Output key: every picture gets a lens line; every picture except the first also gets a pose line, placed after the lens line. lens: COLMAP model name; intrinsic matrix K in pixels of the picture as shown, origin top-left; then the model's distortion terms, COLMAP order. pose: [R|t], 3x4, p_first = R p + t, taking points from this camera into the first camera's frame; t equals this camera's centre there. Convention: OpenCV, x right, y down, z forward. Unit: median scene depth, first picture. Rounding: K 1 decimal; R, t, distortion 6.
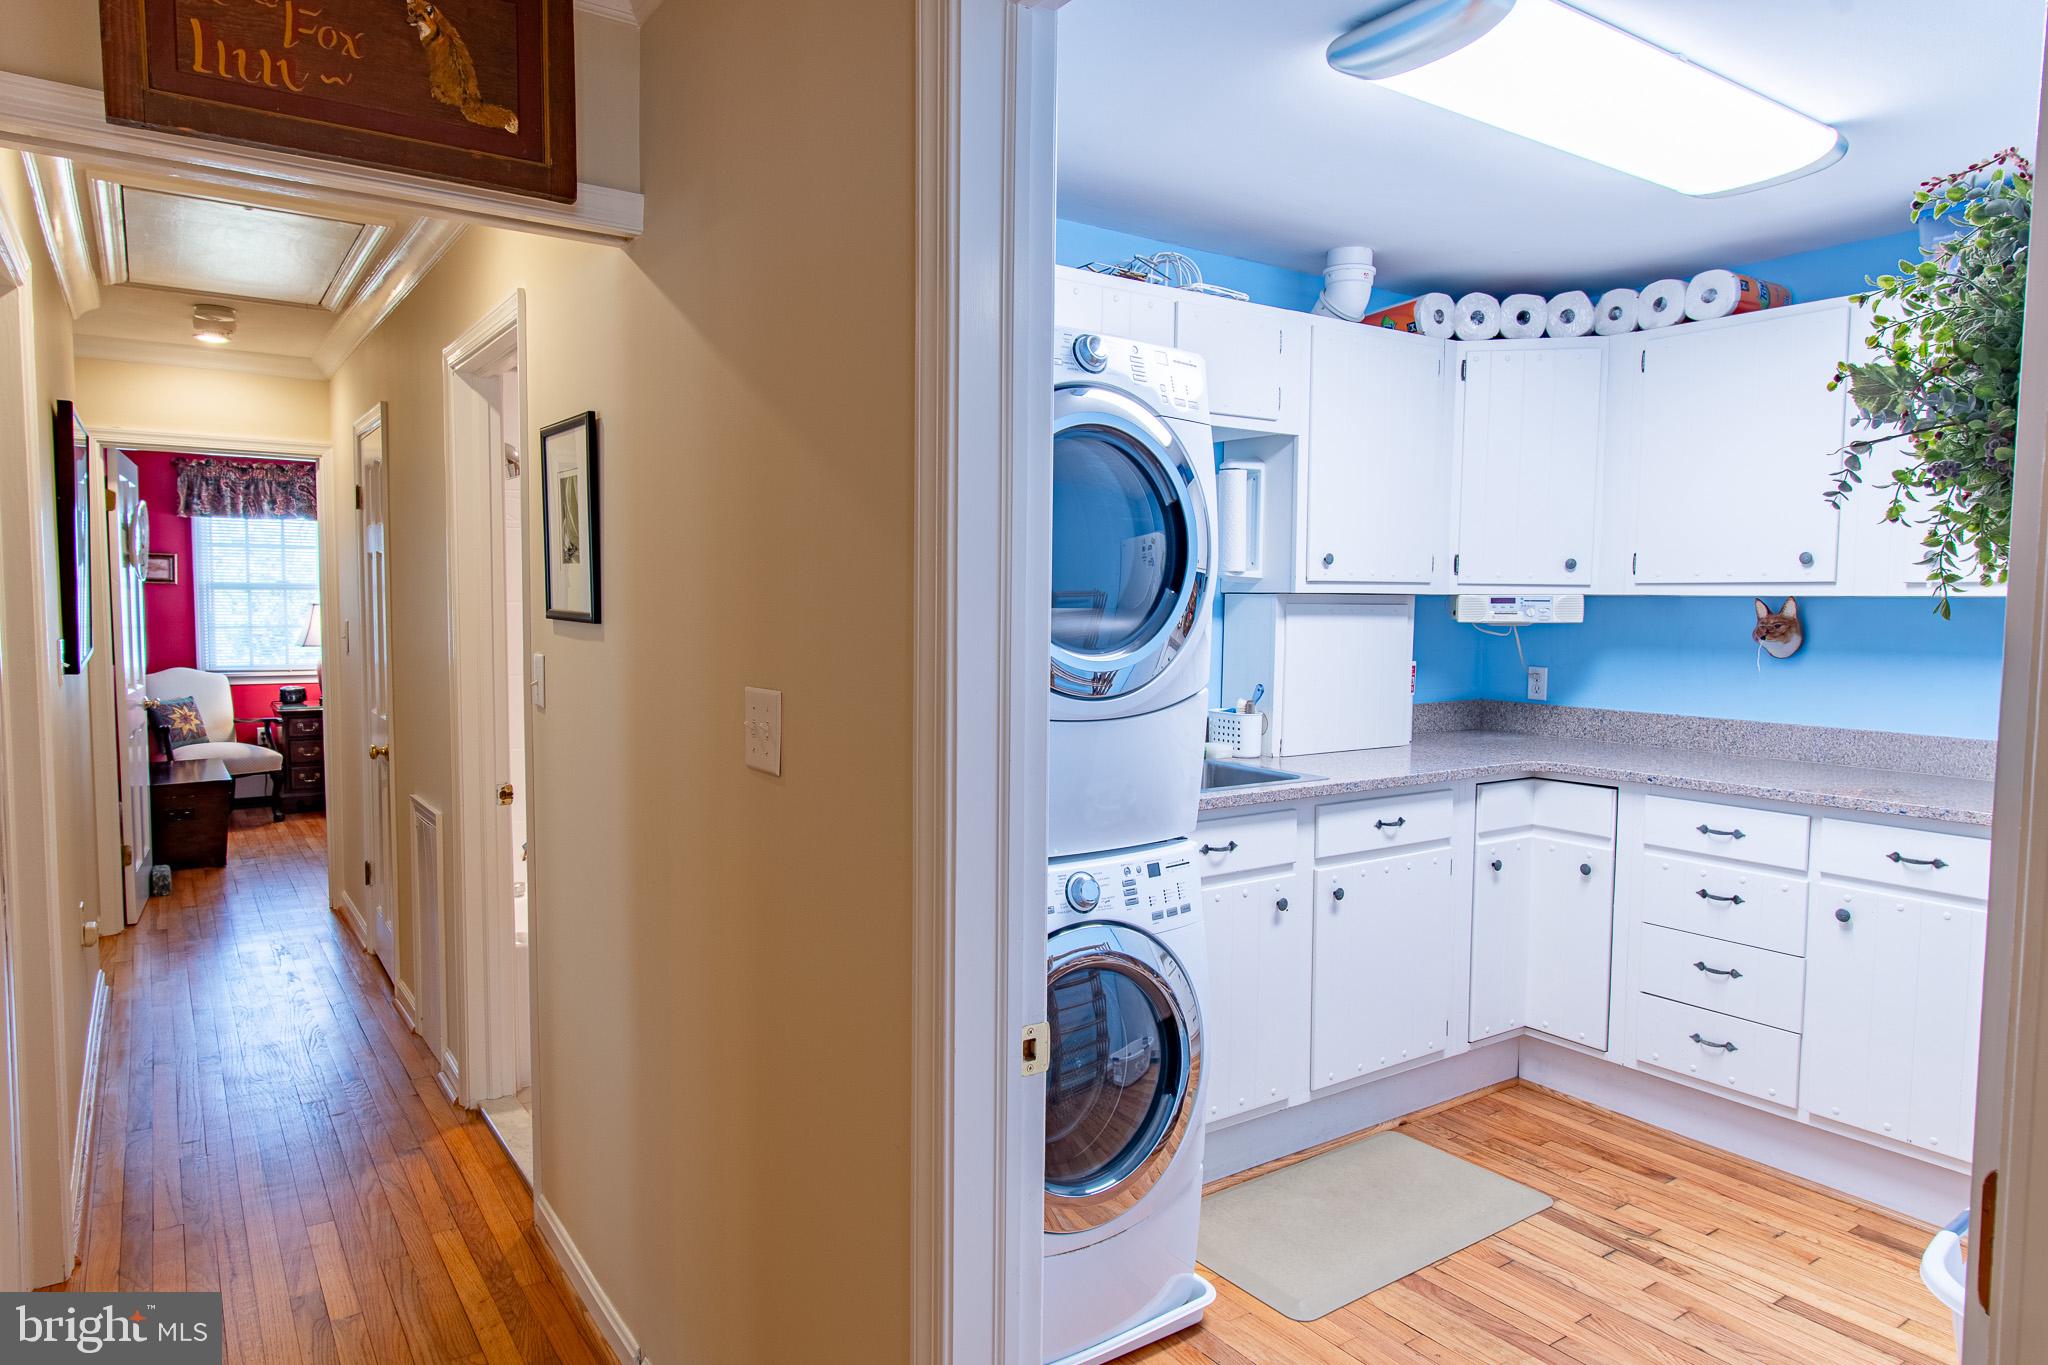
lens RADIAL K [[1260.9, 0, 1021.6], [0, 1260.9, 682.0], [0, 0, 1]] dist [0.000197, 0.000159]
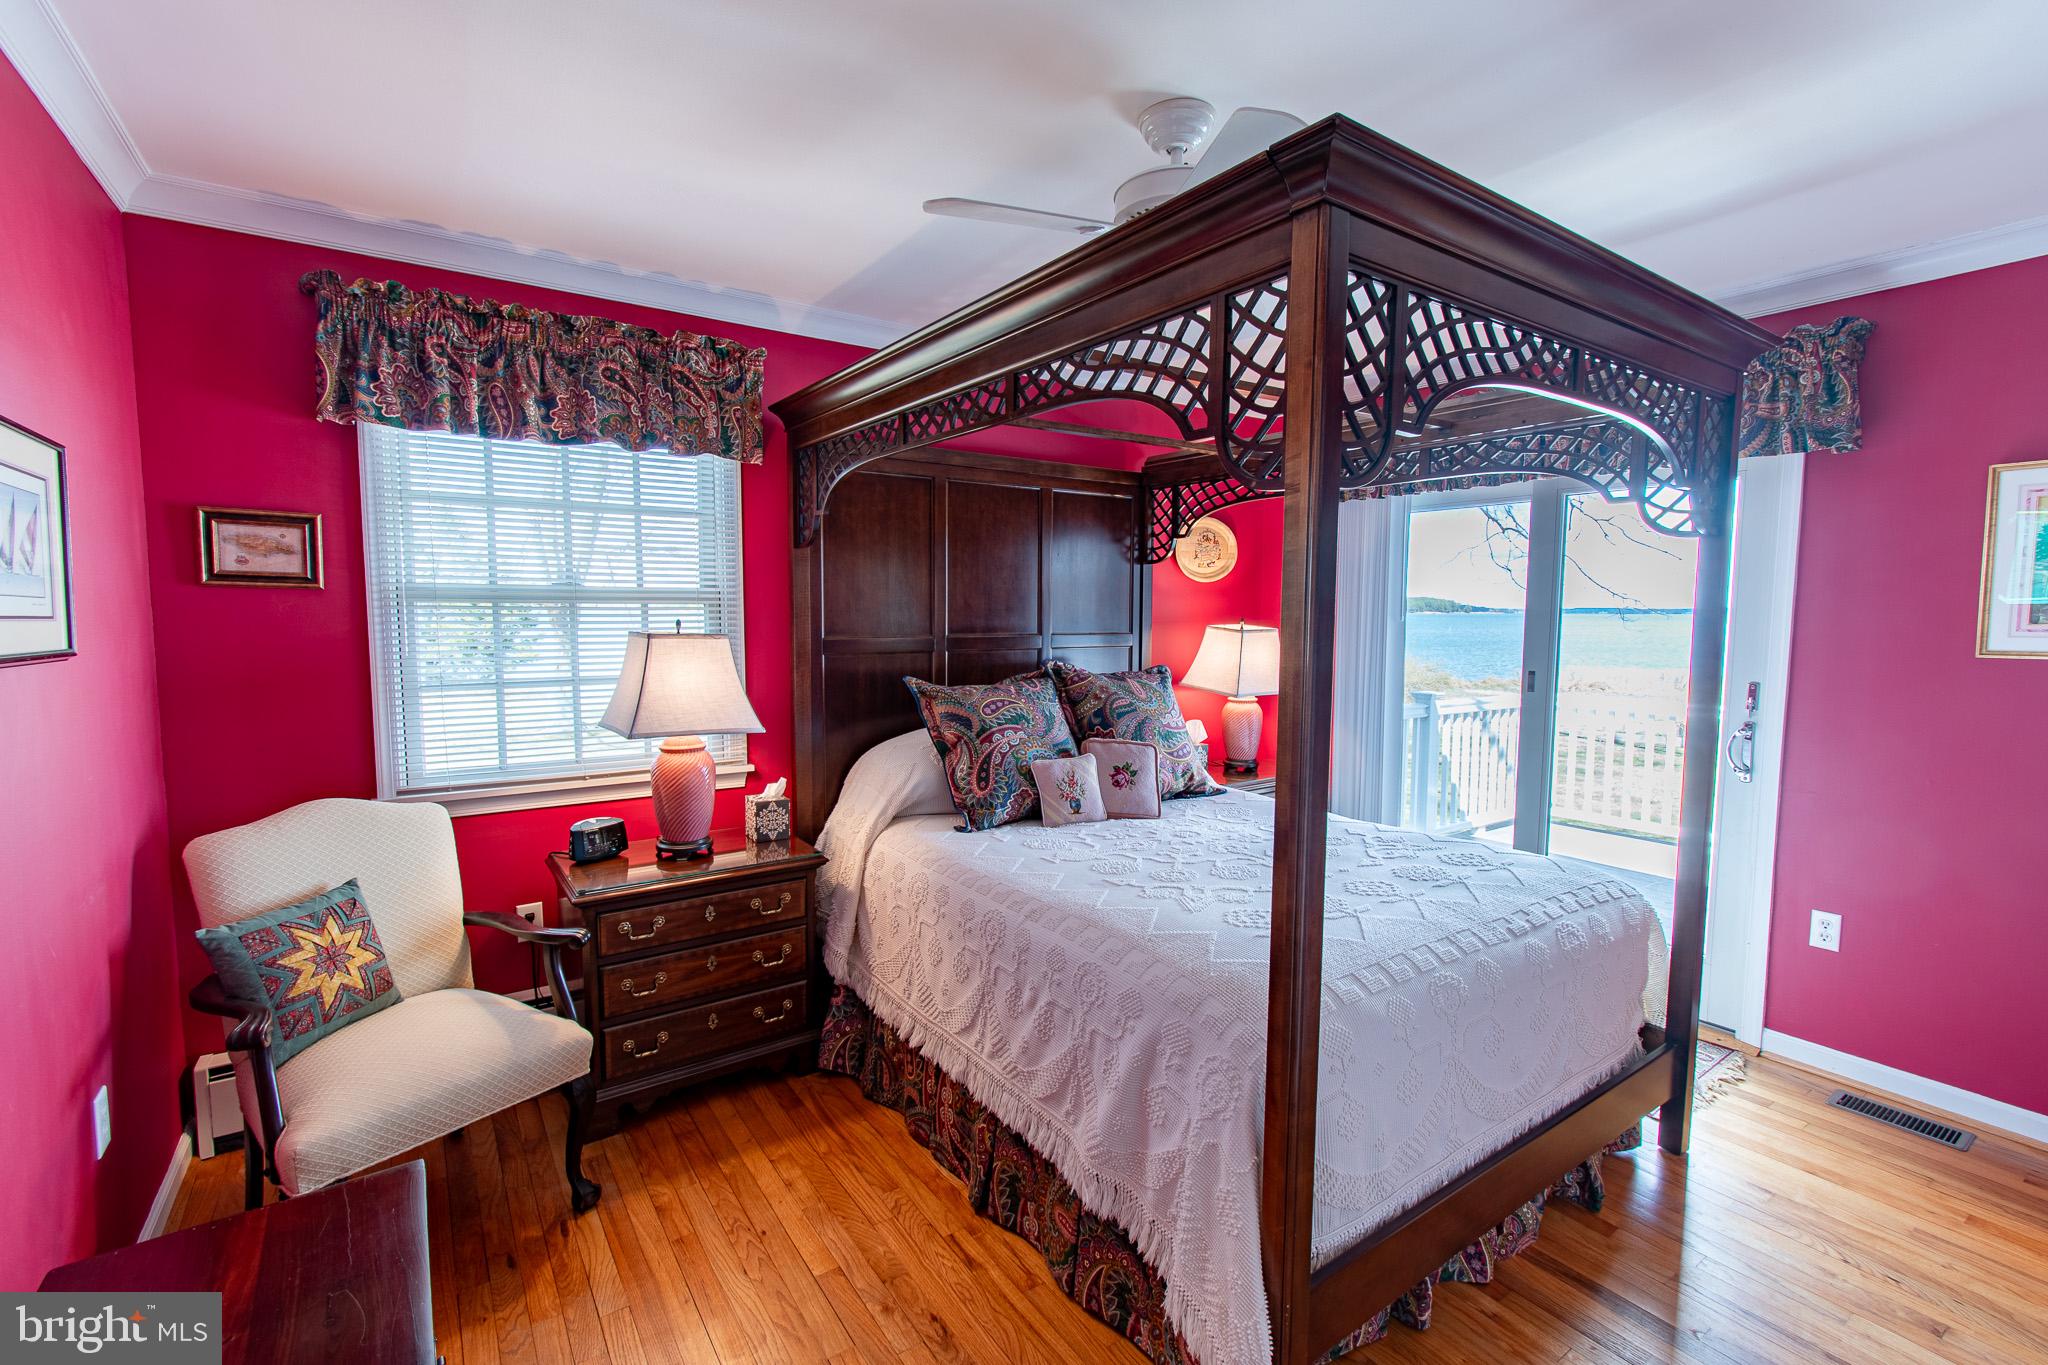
lens RADIAL K [[897.8, 0, 1028.5], [0, 897.8, 678.9], [0, 0, 1]] dist [-0.001121, -0.000288]
pose [[0.999982, 0.001787, -0.005658, -0.436361], [-0.001645, 0.999686, 0.024991, -0.055536], [0.005701, -0.024981, 0.999672, 0.705798]]
